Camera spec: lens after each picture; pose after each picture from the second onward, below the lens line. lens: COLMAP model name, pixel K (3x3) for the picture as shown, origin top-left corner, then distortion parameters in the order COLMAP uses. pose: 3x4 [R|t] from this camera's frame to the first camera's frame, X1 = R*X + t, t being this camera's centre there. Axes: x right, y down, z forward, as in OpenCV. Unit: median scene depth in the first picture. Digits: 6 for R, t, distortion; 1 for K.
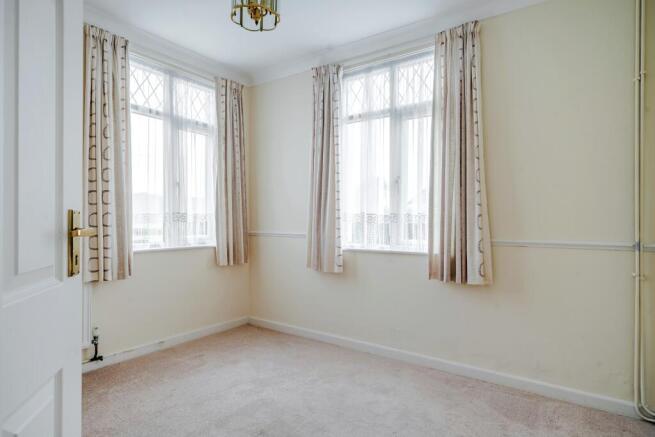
lens RADIAL K [[362.7, 0, 327.4], [0, 362.7, 223.7], [0, 0, 1]] dist [0.001192, 0.000371]
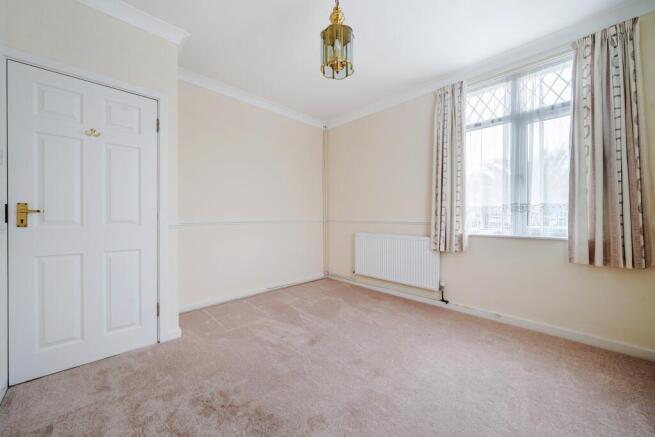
lens RADIAL K [[250.8, 0, 327.2], [0, 250.8, 215.5], [0, 0, 1]] dist [-0.000426, -0.000181]
pose [[-0.183156, 0.002667, -0.983080, 0.432787], [0.002634, 0.999994, 0.002222, 0.002003], [0.983080, -0.002182, -0.183162, 0.598632]]
